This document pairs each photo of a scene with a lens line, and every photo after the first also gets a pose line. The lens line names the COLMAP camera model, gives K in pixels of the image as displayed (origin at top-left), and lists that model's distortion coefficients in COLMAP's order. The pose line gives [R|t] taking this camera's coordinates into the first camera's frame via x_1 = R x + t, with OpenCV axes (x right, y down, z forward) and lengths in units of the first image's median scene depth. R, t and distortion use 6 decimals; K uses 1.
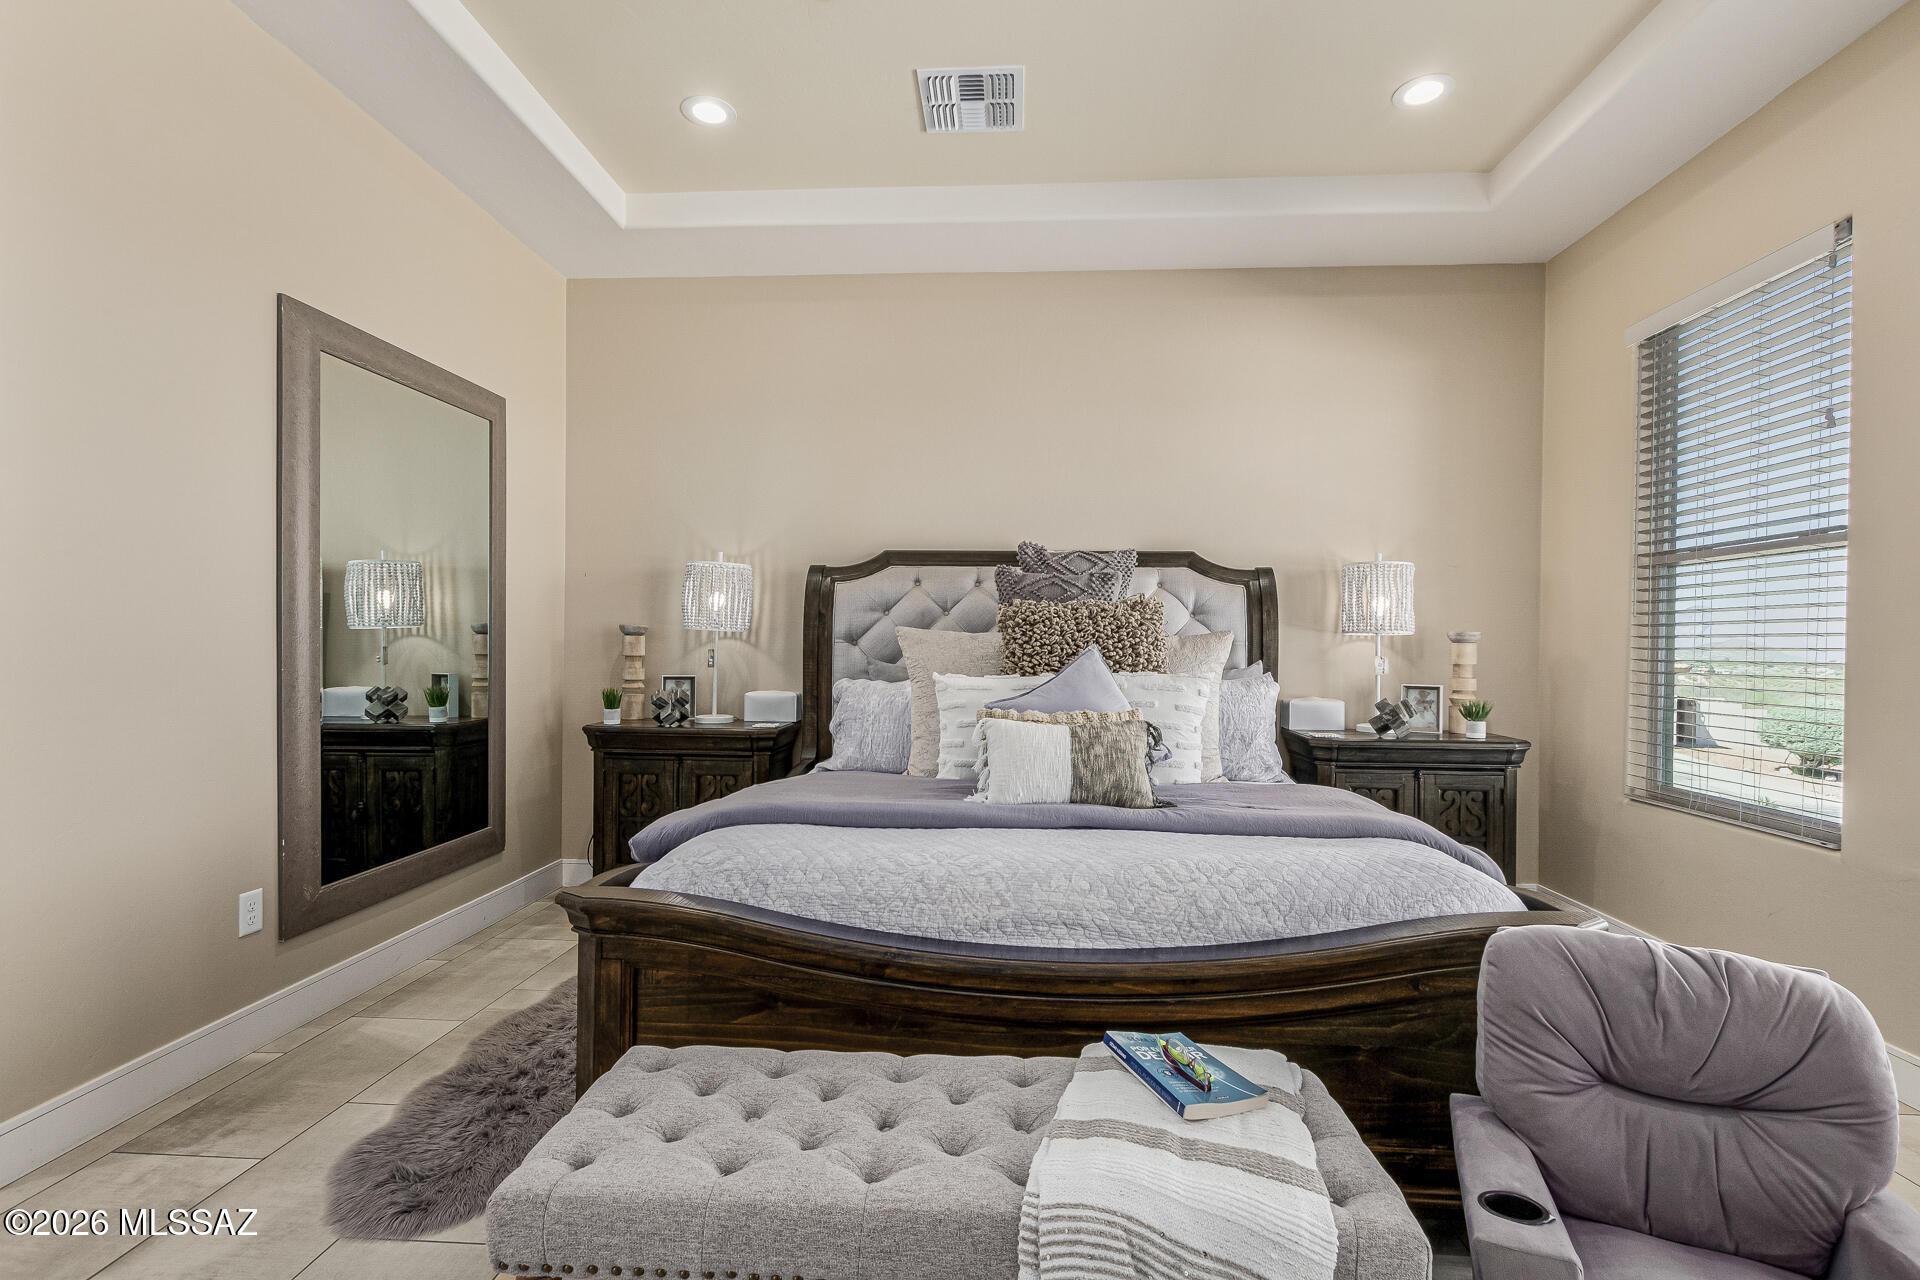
lens RADIAL K [[893.3, 0, 959.8], [0, 893.3, 643.8], [0, 0, 1]] dist [0.007489, -0.001795]
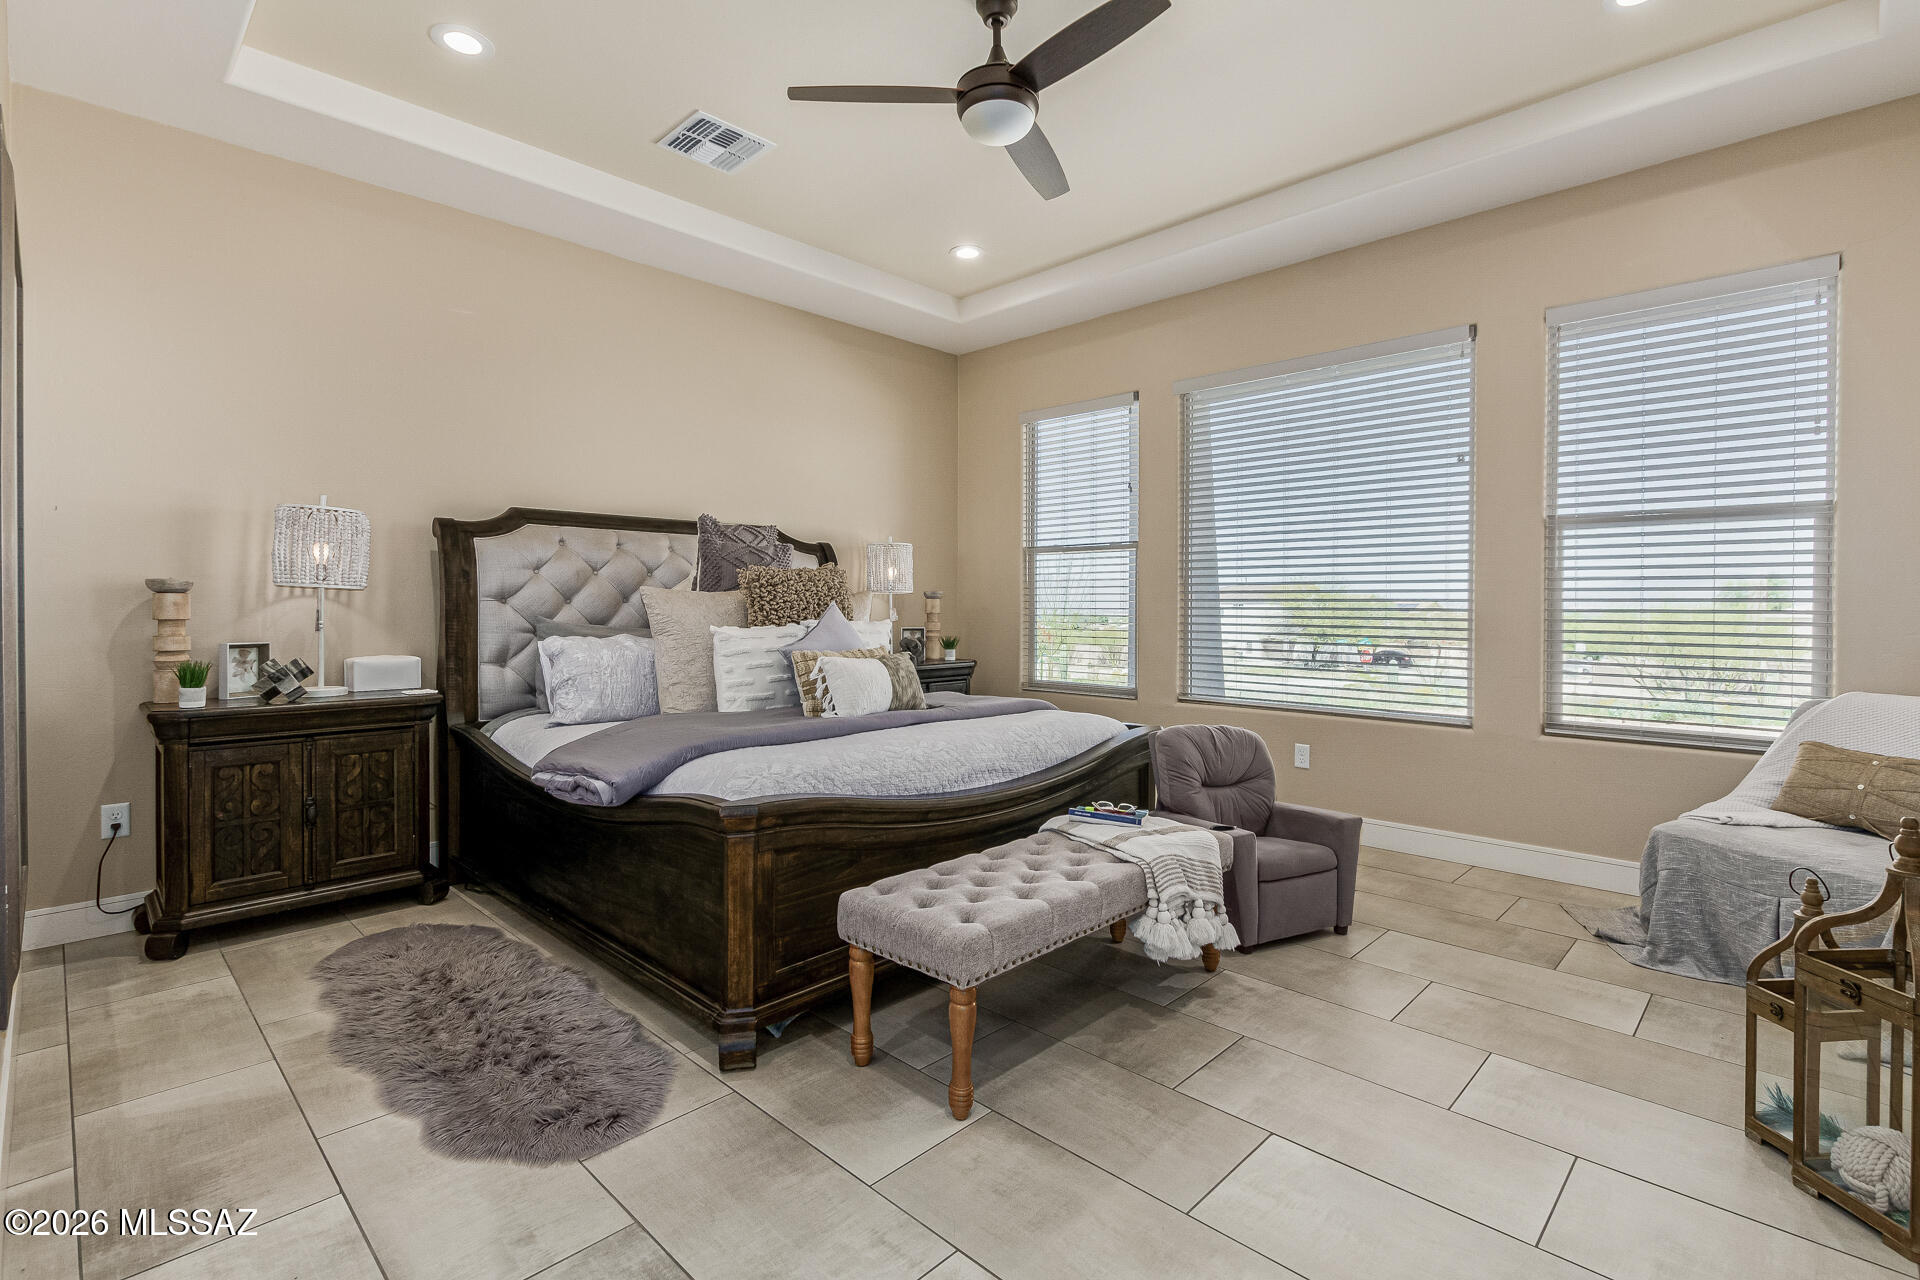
lens RADIAL K [[893.3, 0, 955.5], [0, 893.3, 605.5], [0, 0, 1]] dist [0.007489, -0.001795]
pose [[0.652381, -0.009161, 0.757836, -0.601162], [0.004939, 0.999957, 0.007836, -0.001934], [-0.757875, -0.001369, 0.652398, -0.014651]]
